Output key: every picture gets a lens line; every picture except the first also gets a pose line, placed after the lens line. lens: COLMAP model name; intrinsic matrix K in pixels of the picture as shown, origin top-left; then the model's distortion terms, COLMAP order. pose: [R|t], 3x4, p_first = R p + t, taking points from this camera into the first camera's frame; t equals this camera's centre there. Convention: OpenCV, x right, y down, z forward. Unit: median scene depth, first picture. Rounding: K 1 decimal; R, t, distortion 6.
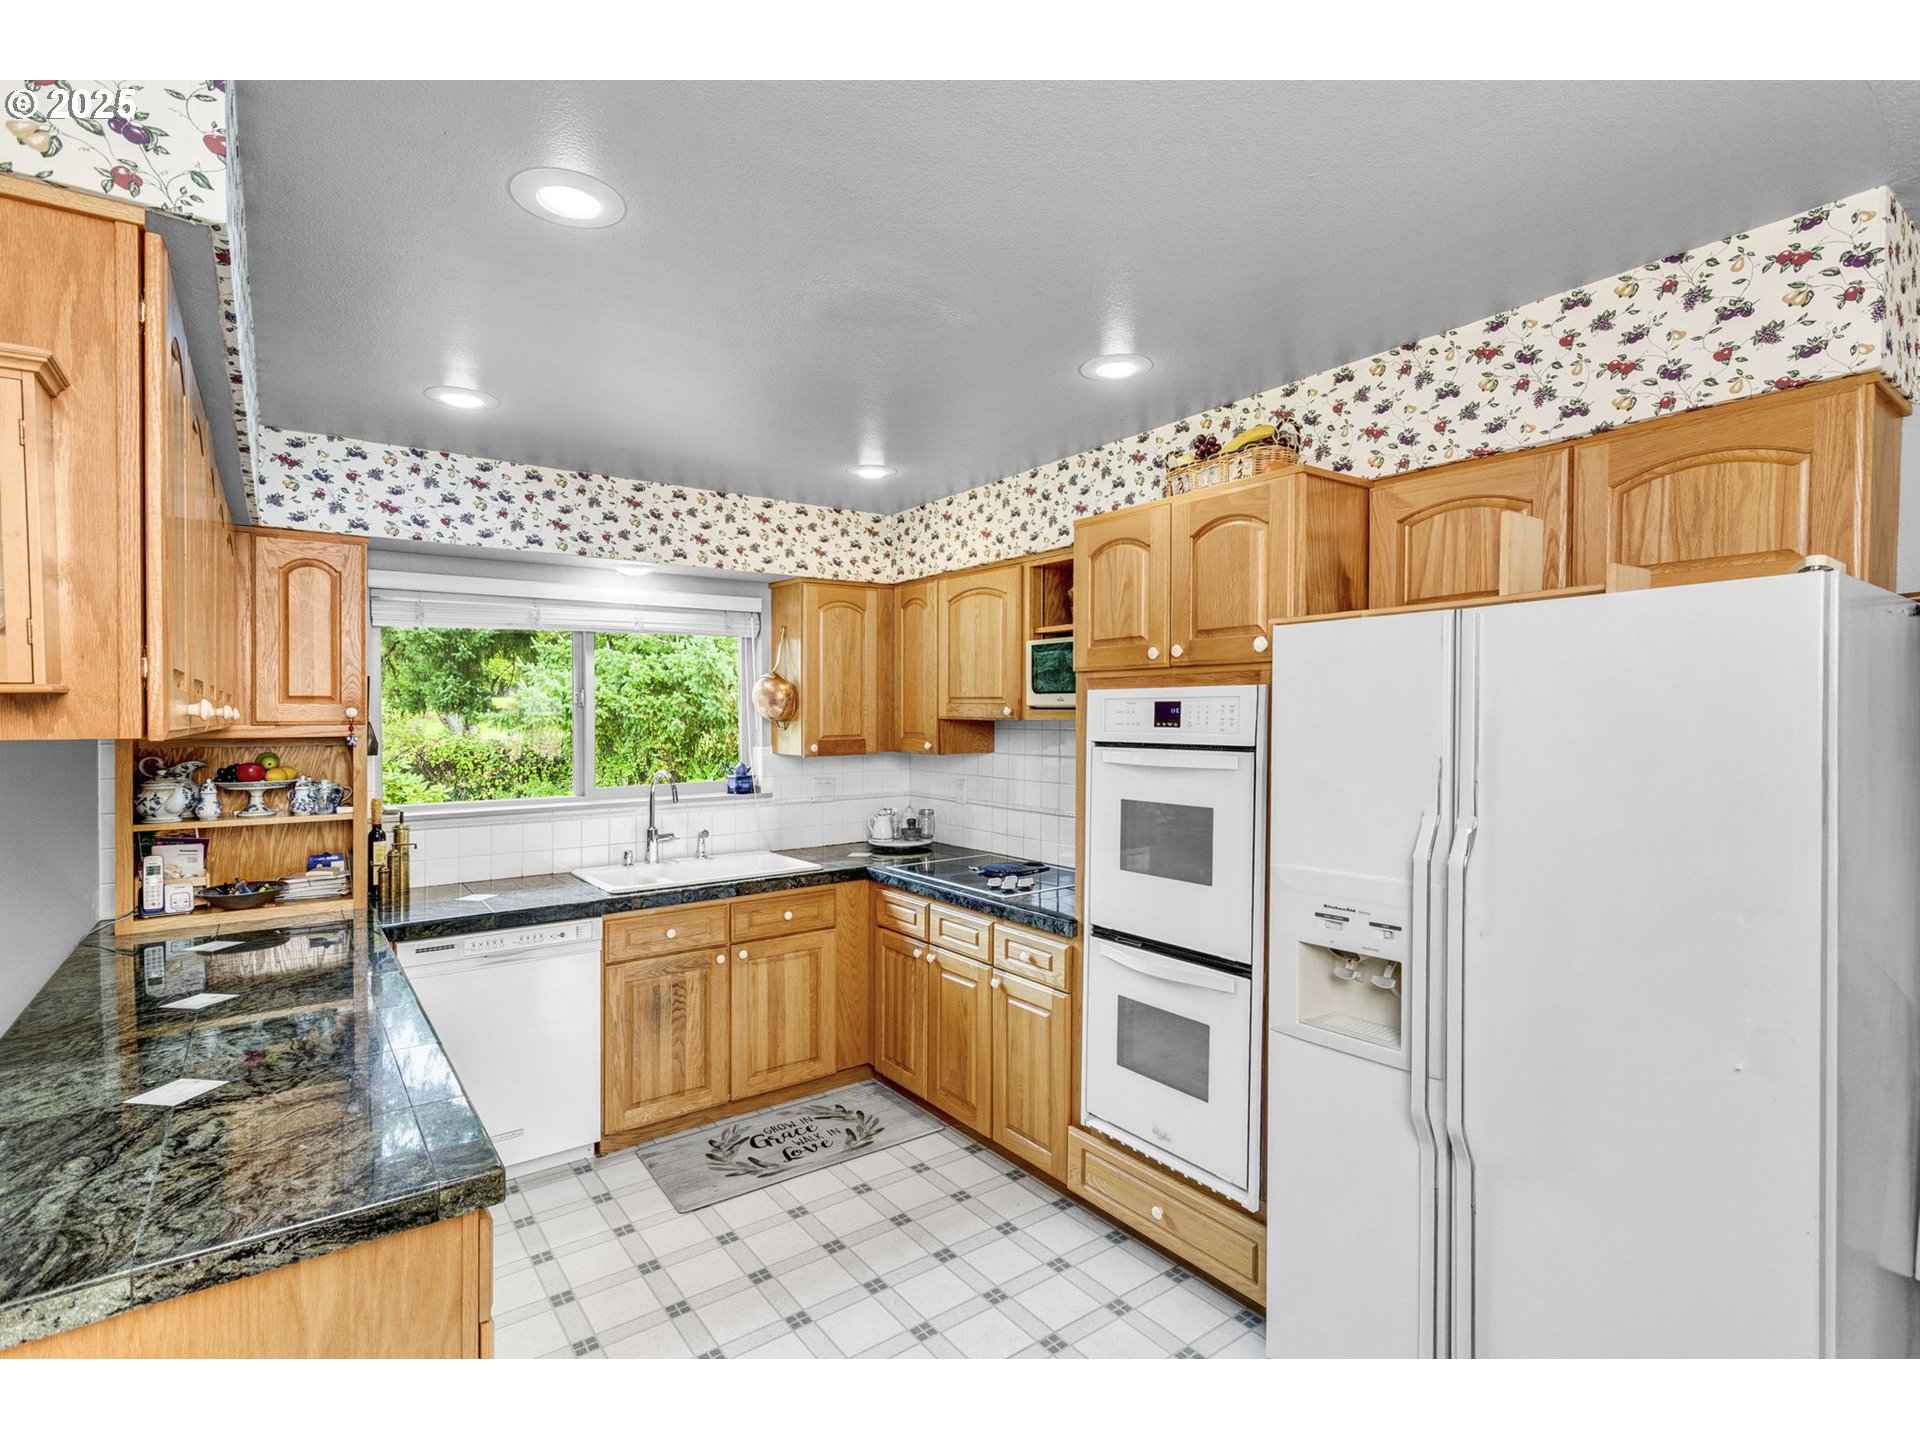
lens RADIAL K [[920.1, 0, 951.2], [0, 920.1, 724.6], [0, 0, 1]] dist [0.007212, 0.002983]
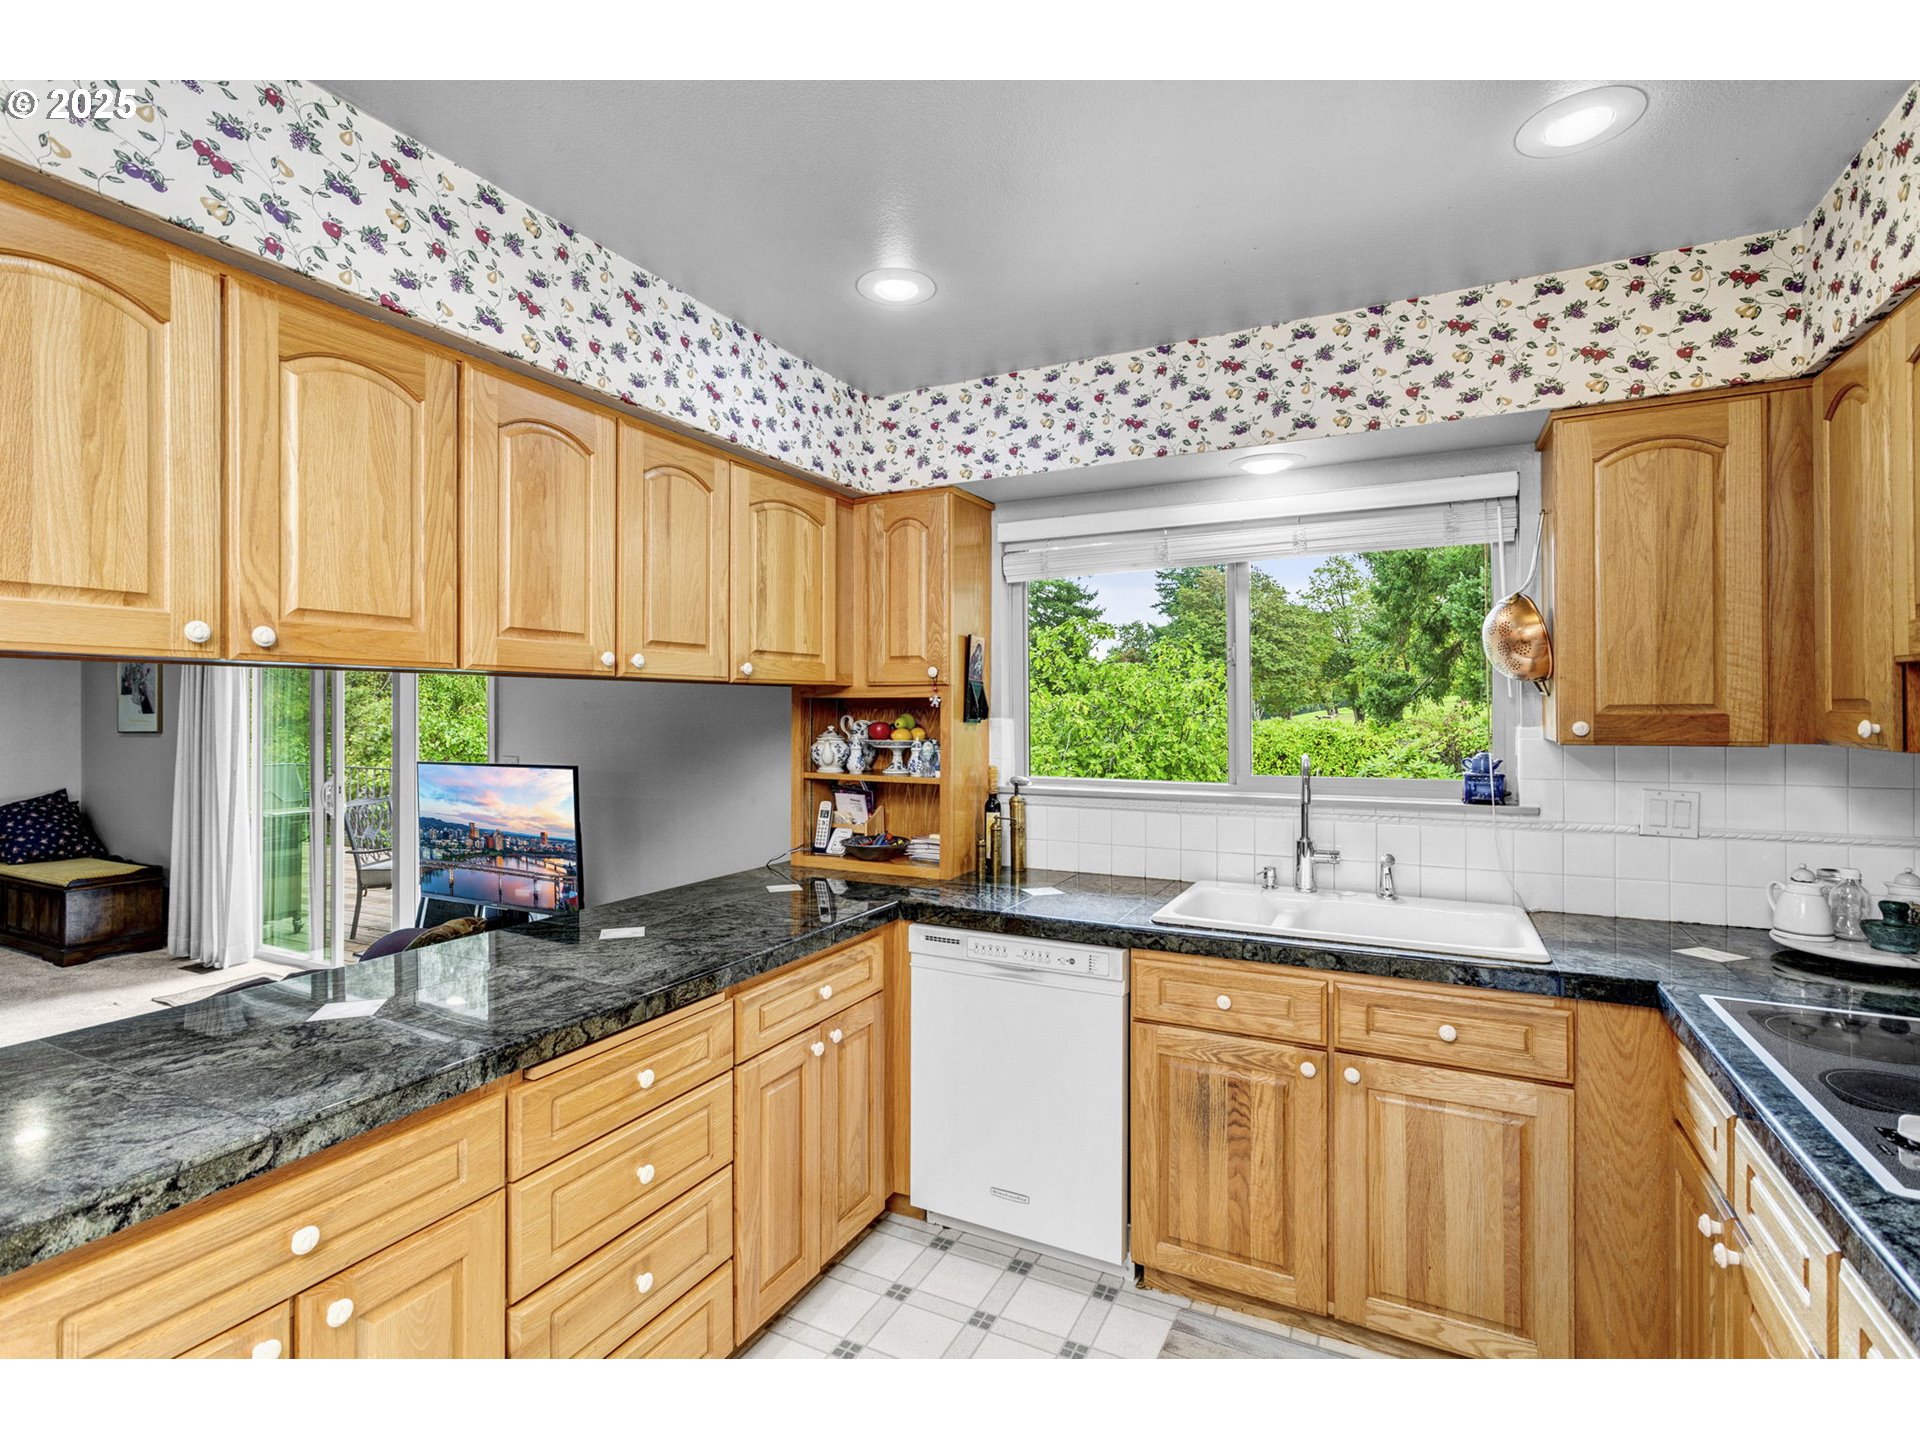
lens RADIAL K [[920.1, 0, 965.5], [0, 920.1, 699.1], [0, 0, 1]] dist [0.007212, 0.002983]
pose [[0.455937, -0.005847, -0.889993, 0.188752], [-0.013789, 0.999812, -0.013633, 0.024382], [0.889905, 0.018488, 0.455771, 0.528596]]
